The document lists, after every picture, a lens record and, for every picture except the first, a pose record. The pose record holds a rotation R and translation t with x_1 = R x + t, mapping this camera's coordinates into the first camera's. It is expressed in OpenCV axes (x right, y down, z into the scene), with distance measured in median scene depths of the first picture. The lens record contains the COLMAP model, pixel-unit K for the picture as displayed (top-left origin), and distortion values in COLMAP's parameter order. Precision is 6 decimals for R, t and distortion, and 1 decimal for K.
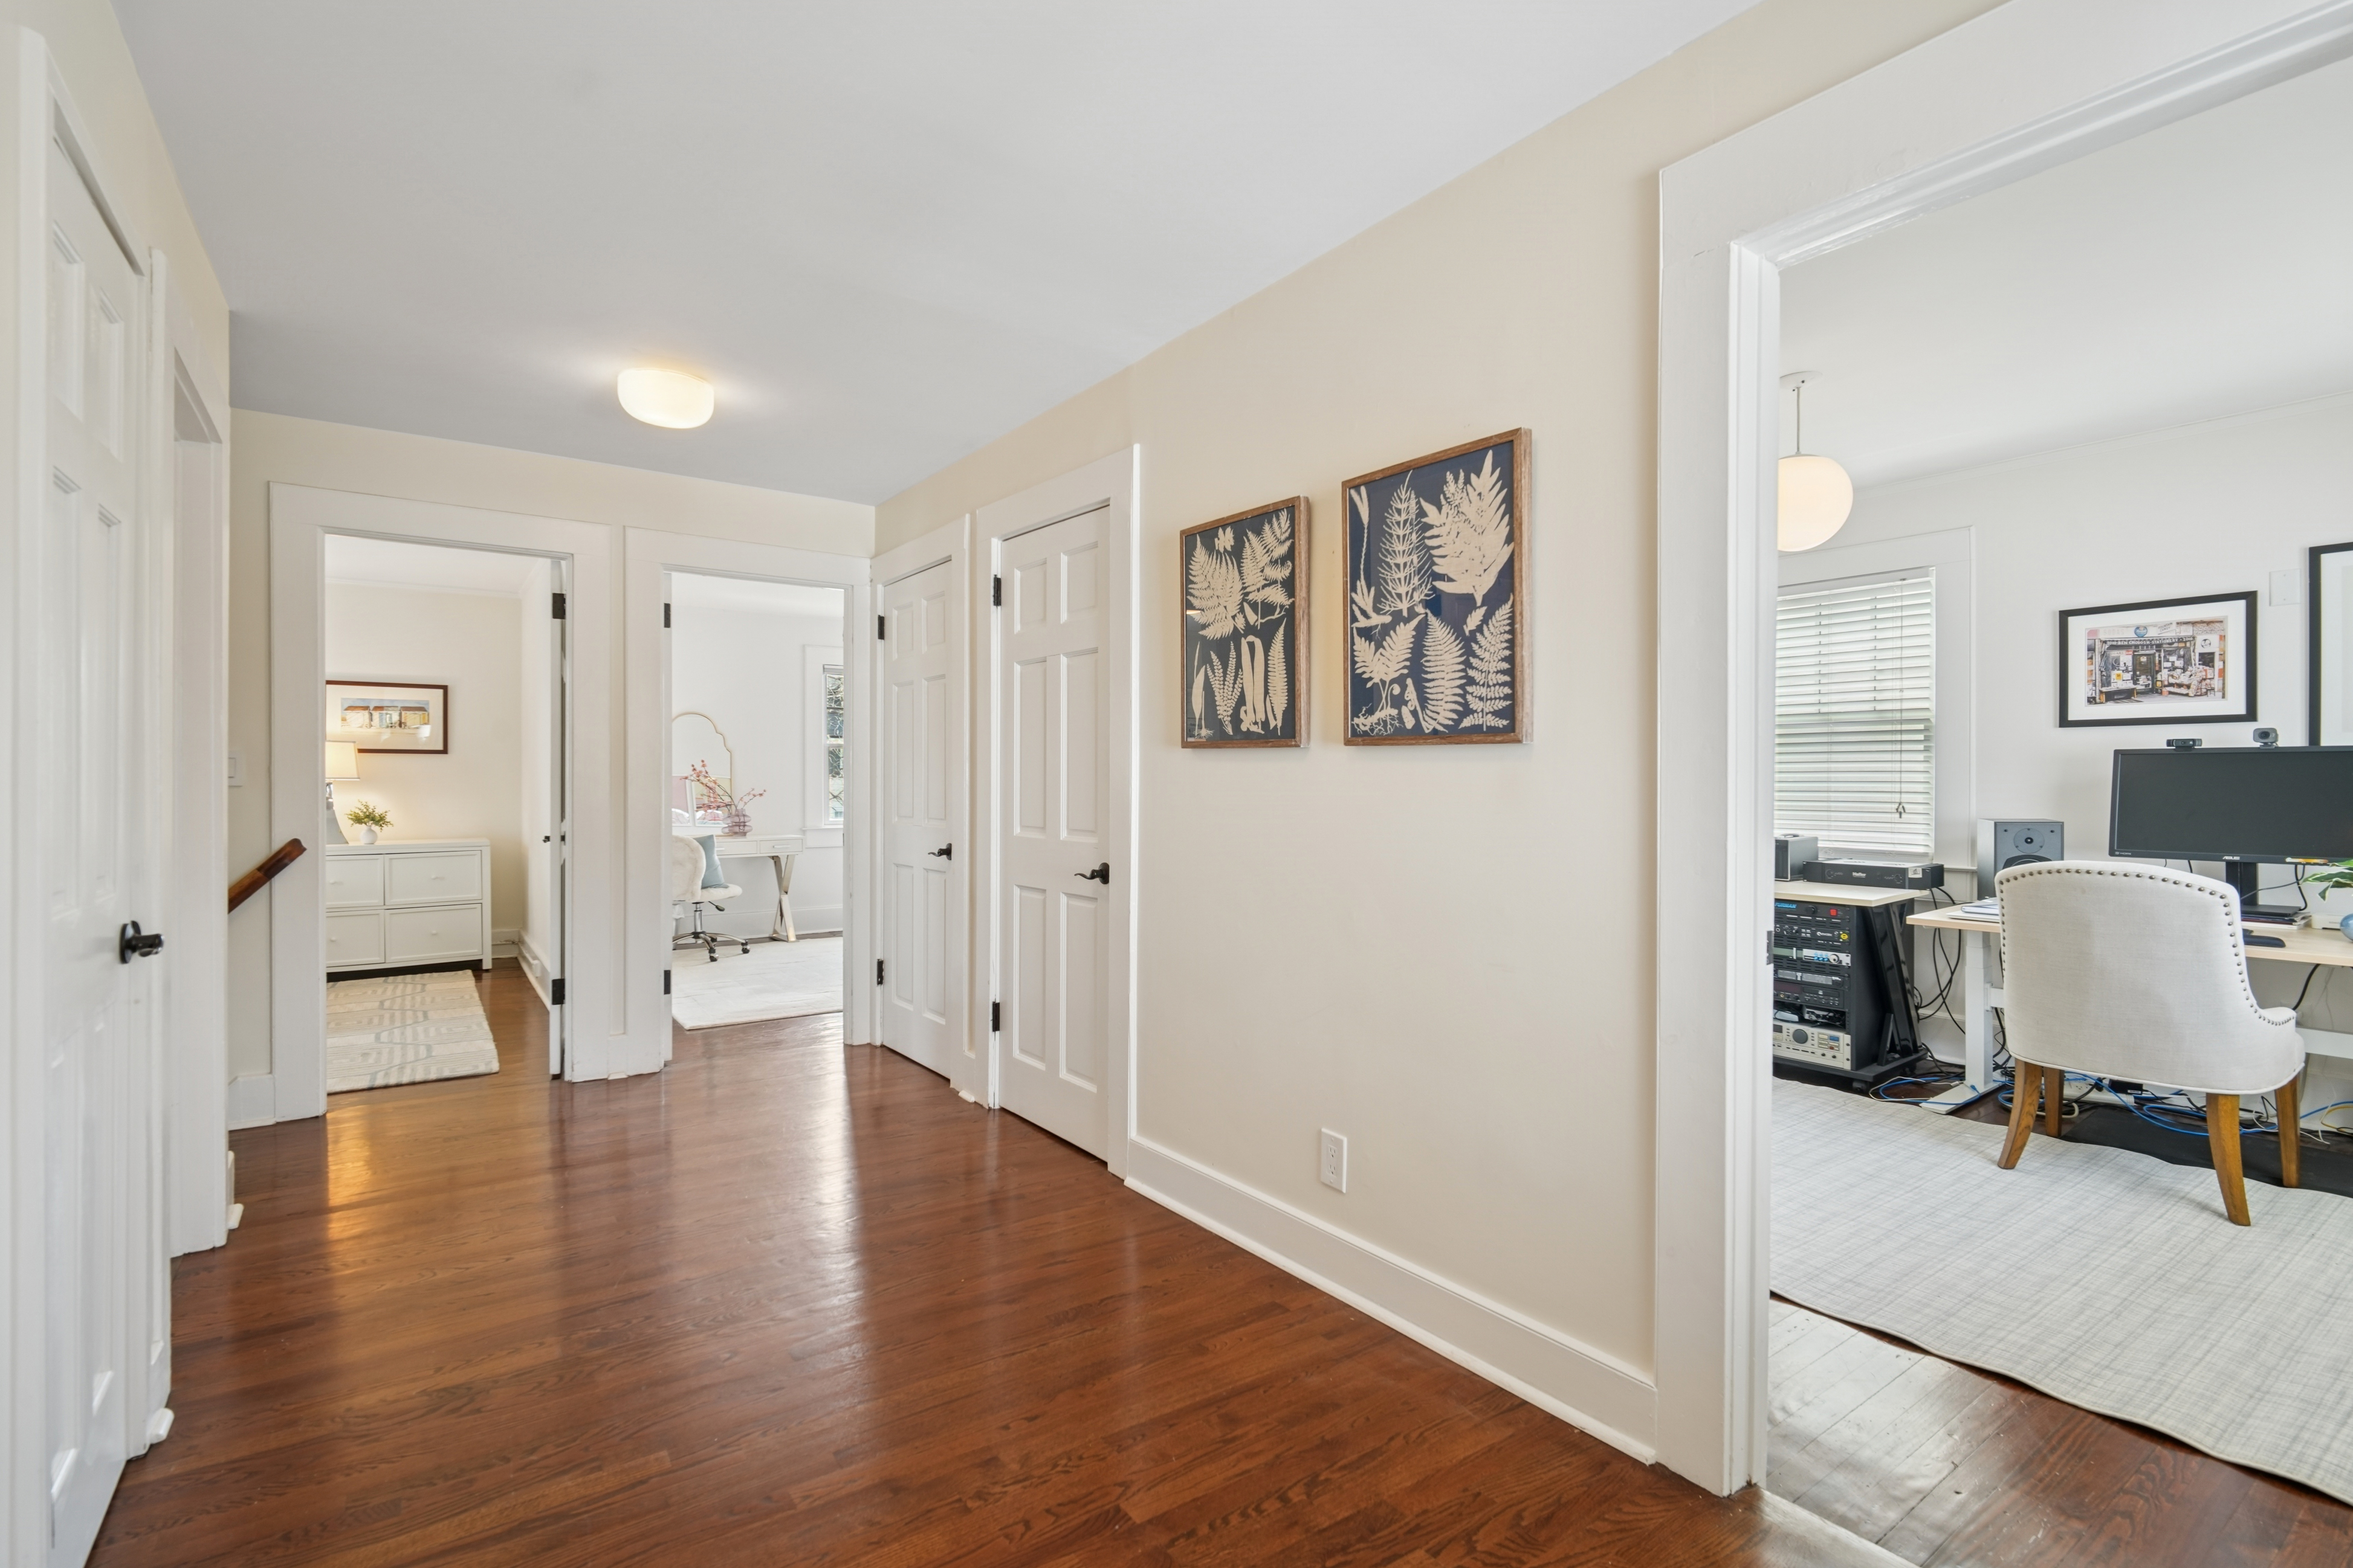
lens RADIAL K [[1102.0, 0, 1173.1], [0, 1102.0, 782.9], [0, 0, 1]] dist [0.001229, -0.005017]
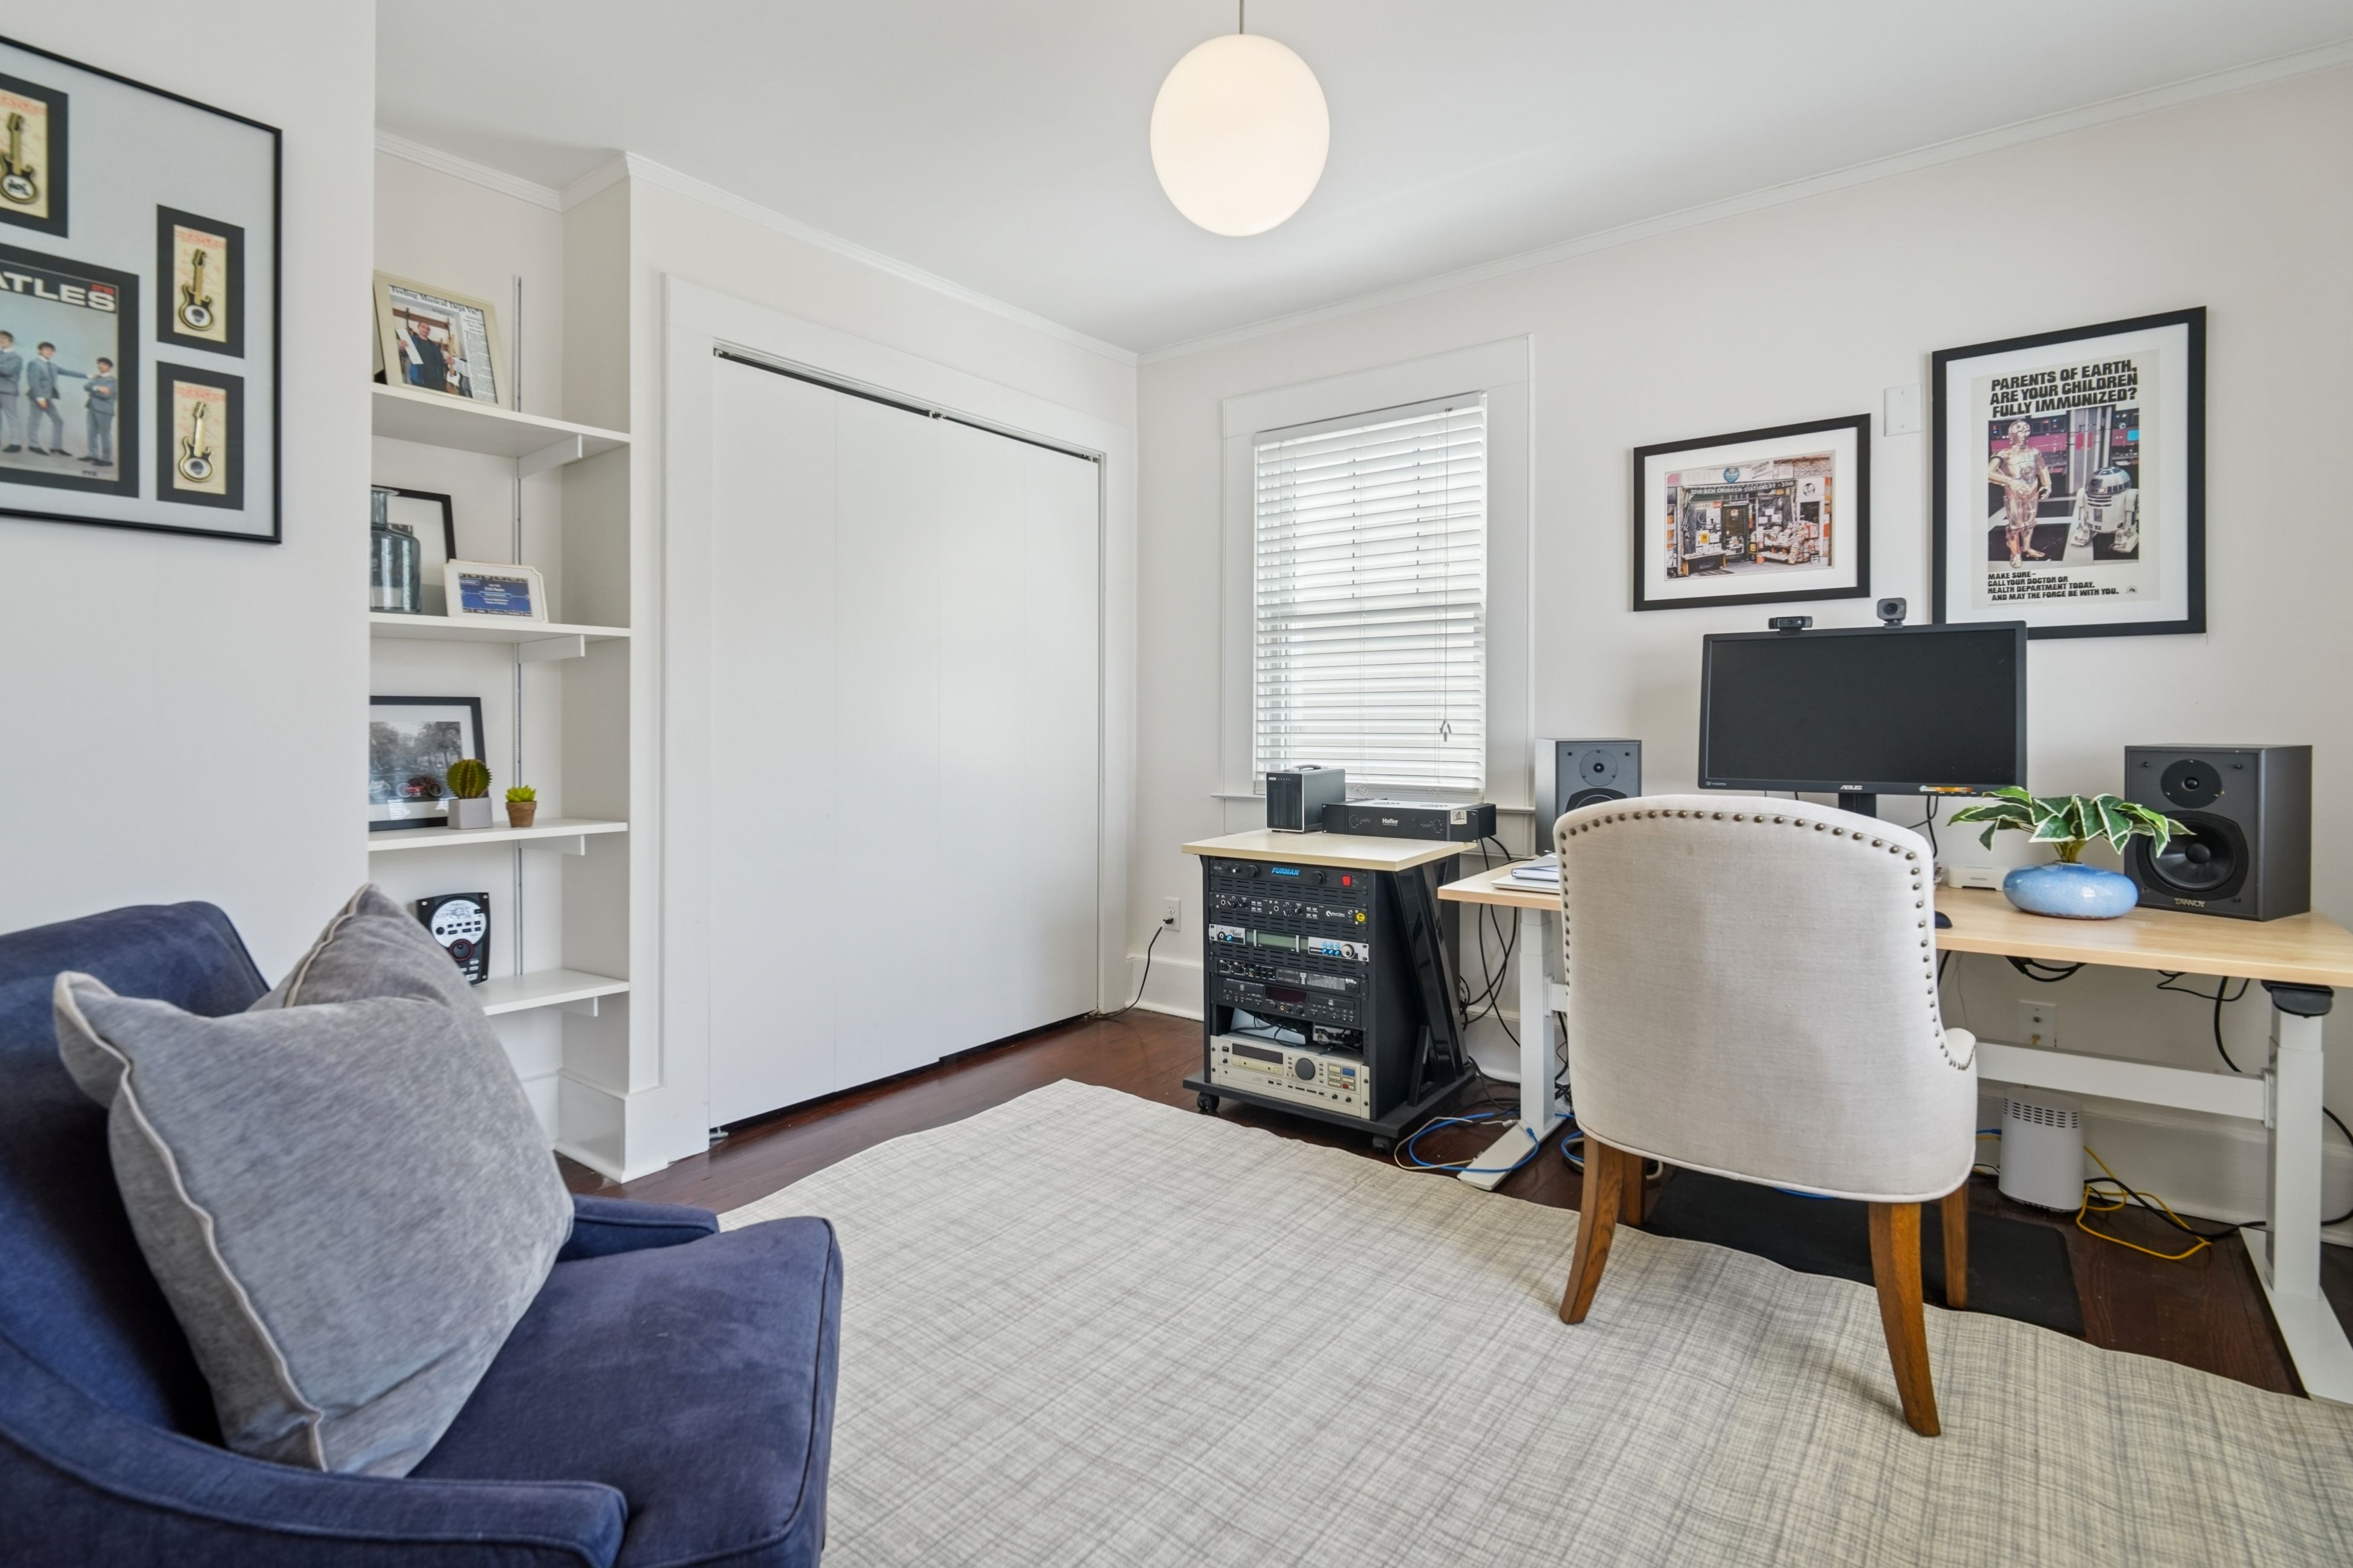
lens RADIAL K [[1094.4, 0, 1163.1], [0, 1094.4, 739.4], [0, 0, 1]] dist [0.003170, -0.017481]
pose [[0.957358, -0.004003, 0.288876, 0.324645], [0.002212, 0.999976, 0.006526, 0.030260], [-0.288895, -0.005608, 0.957344, 0.431633]]
